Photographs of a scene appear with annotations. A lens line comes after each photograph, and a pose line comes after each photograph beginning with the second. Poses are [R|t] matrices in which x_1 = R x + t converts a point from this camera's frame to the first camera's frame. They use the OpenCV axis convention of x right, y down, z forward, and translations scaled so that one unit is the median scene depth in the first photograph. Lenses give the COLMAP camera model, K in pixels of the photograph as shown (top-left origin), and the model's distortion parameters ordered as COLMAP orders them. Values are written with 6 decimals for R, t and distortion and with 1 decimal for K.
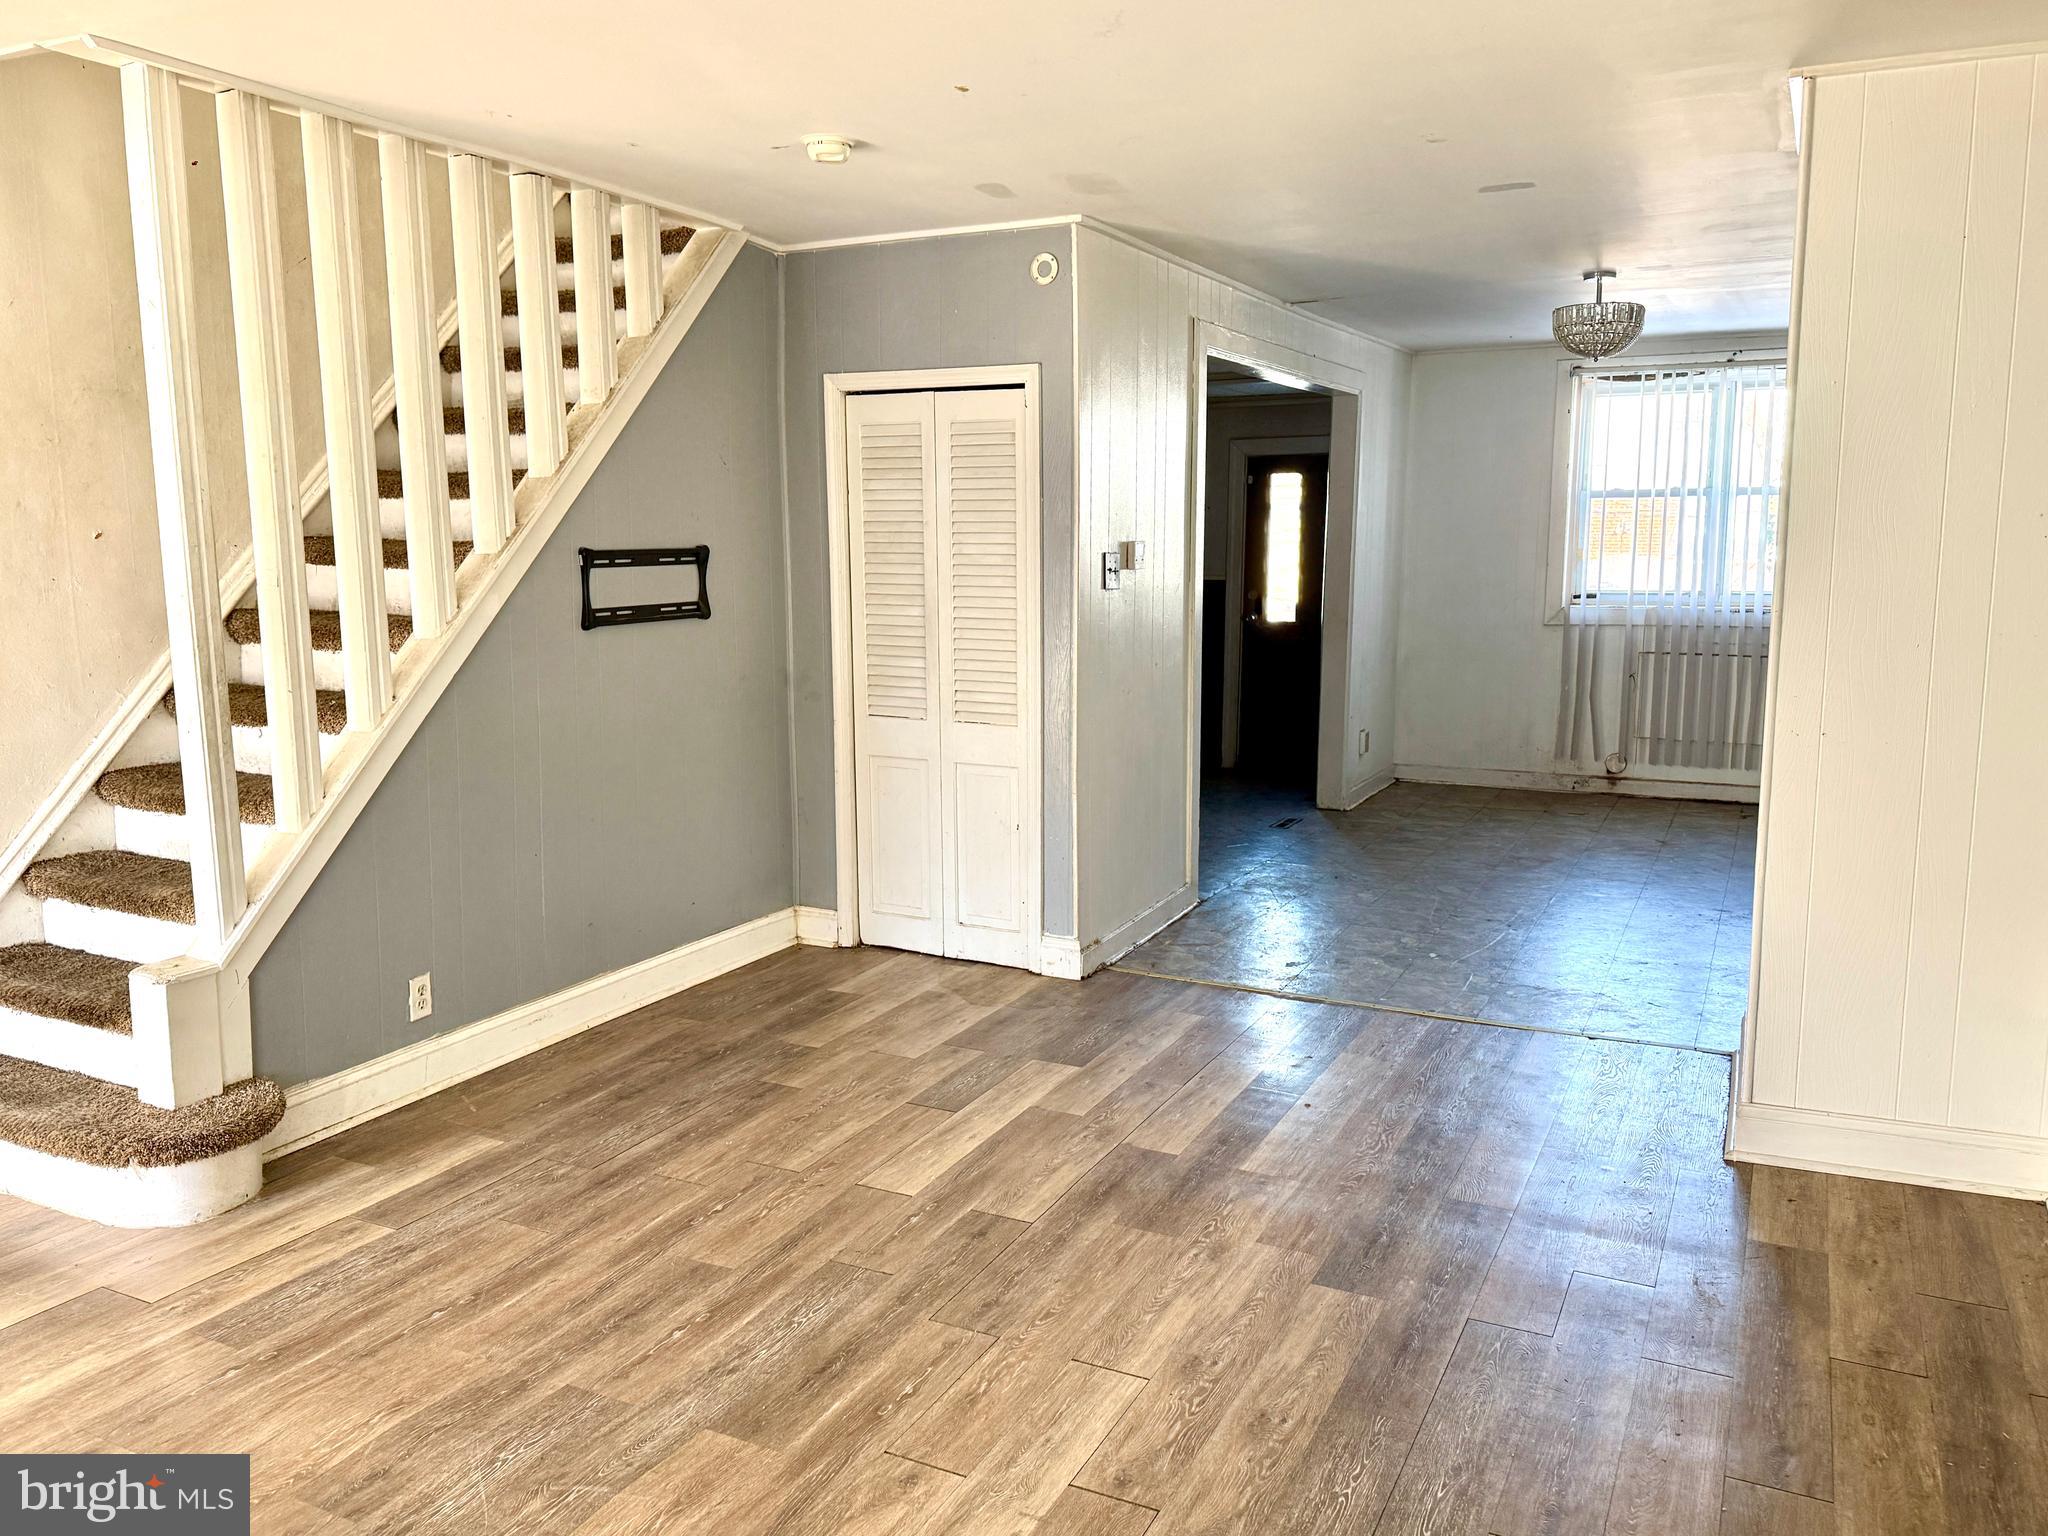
lens RADIAL K [[1561.7, 0, 1024.0], [0, 1561.7, 768.0], [0, 0, 1]] dist [0.049104, -0.001898]
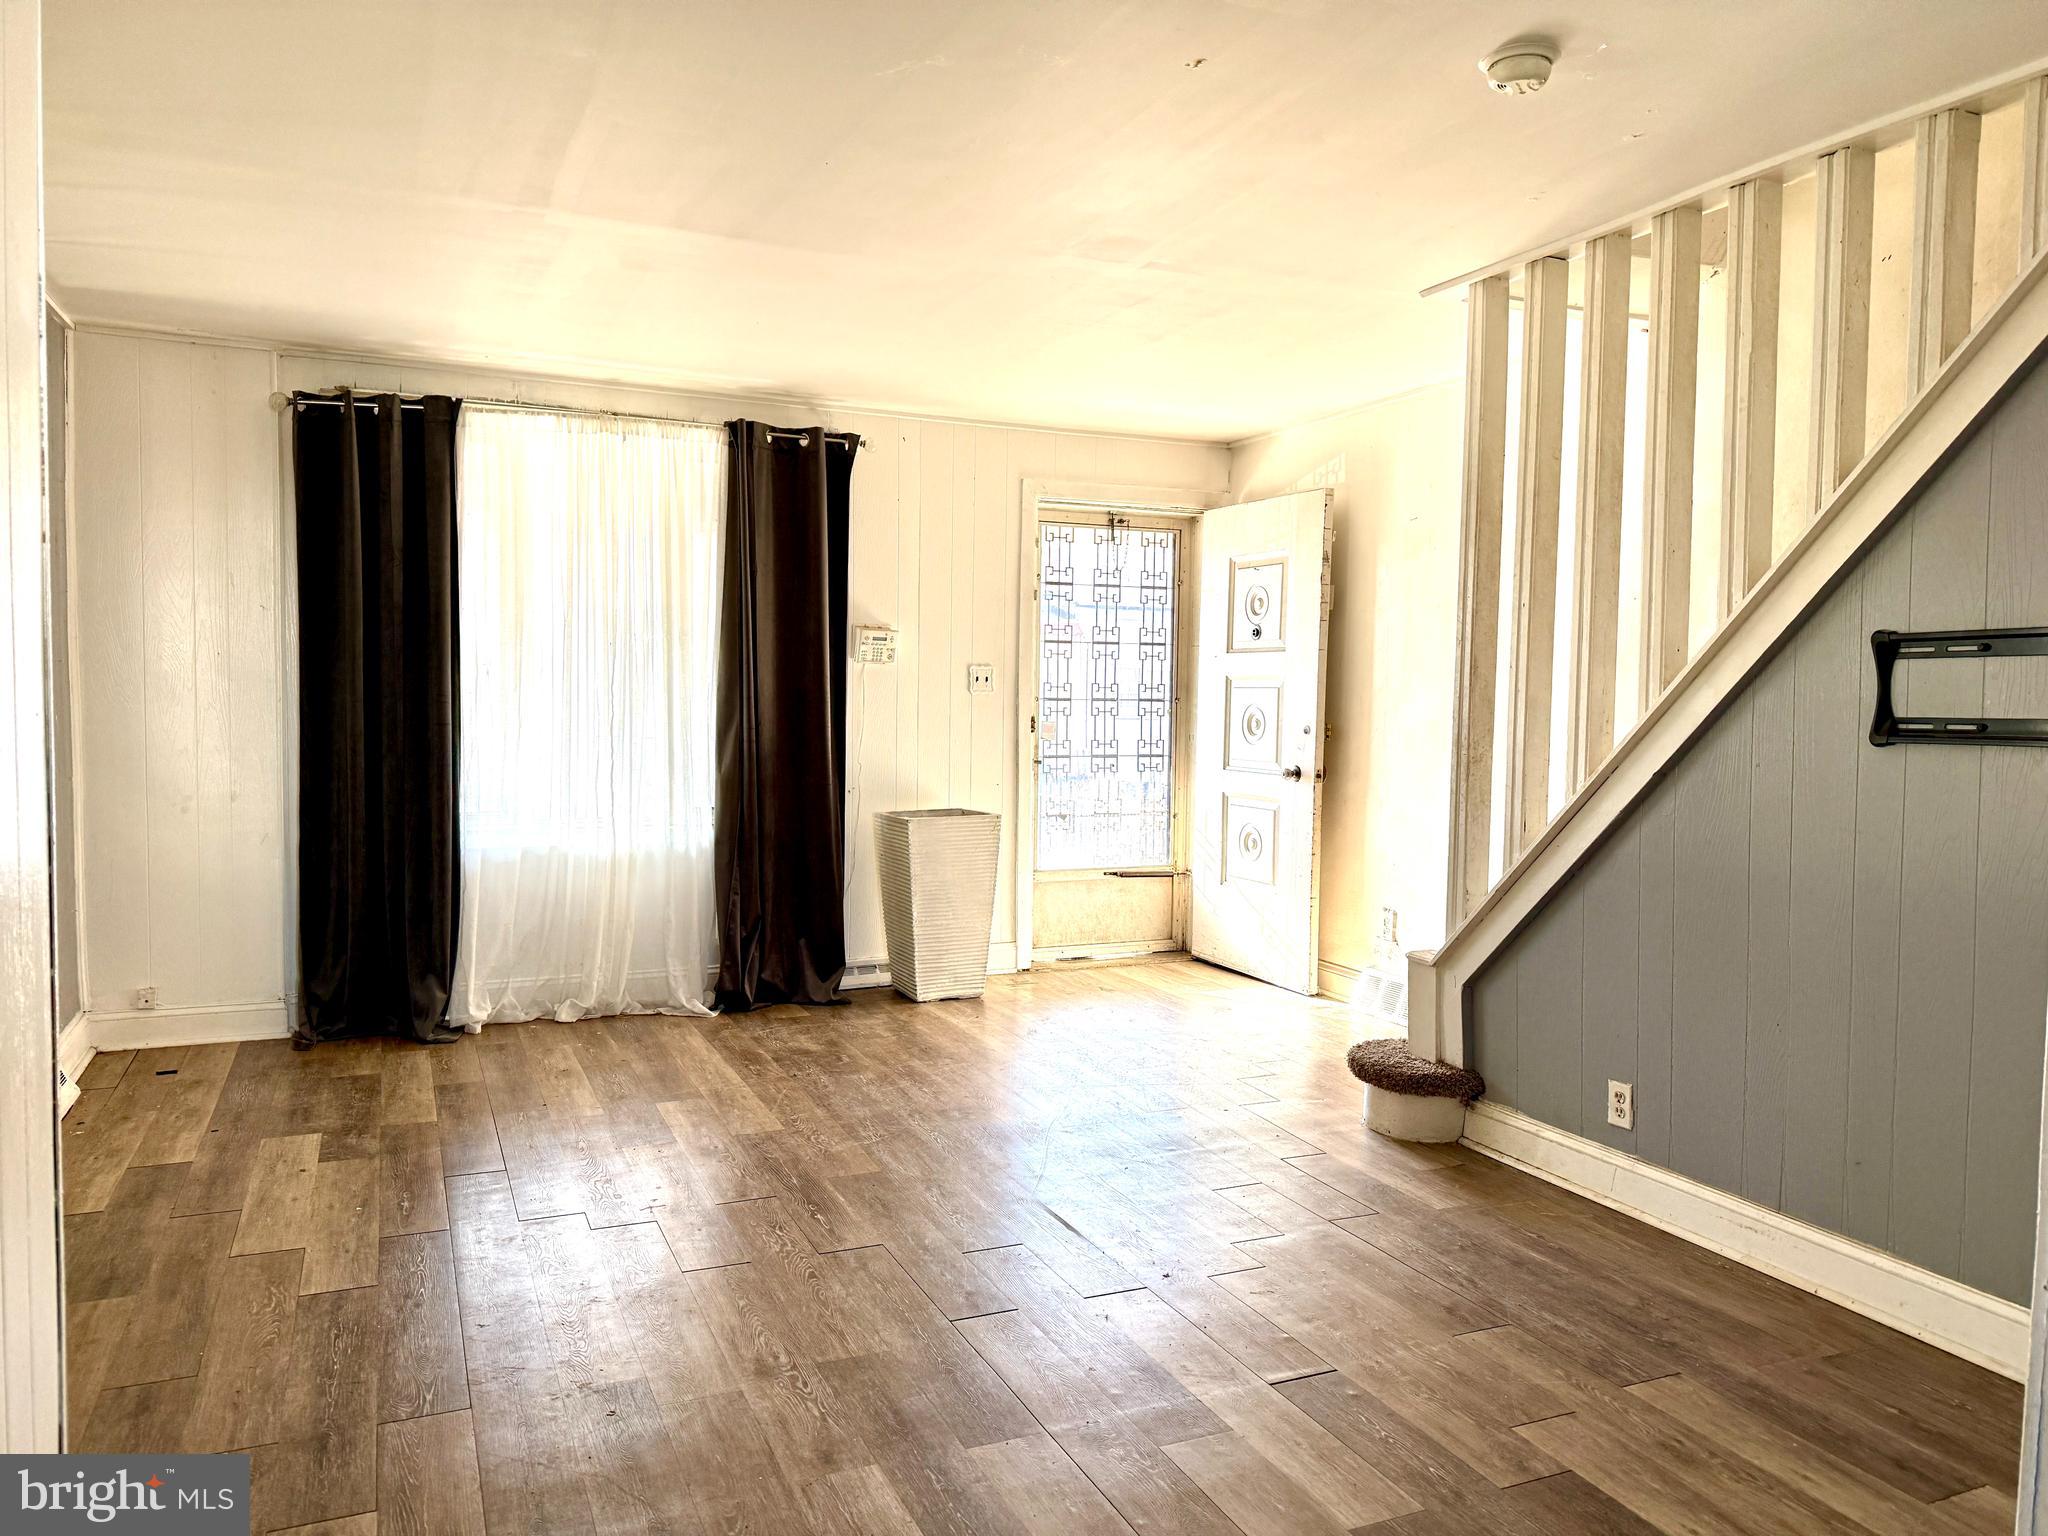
lens RADIAL K [[1457.5, 0, 1024.0], [0, 1457.5, 768.0], [0, 0, 1]] dist [0.000335, -0.000346]
pose [[-0.649100, 0.032680, -0.760001, 0.507094], [-0.123817, 0.981215, 0.147941, -0.138137], [0.750559, 0.190129, -0.632860, 1.220513]]
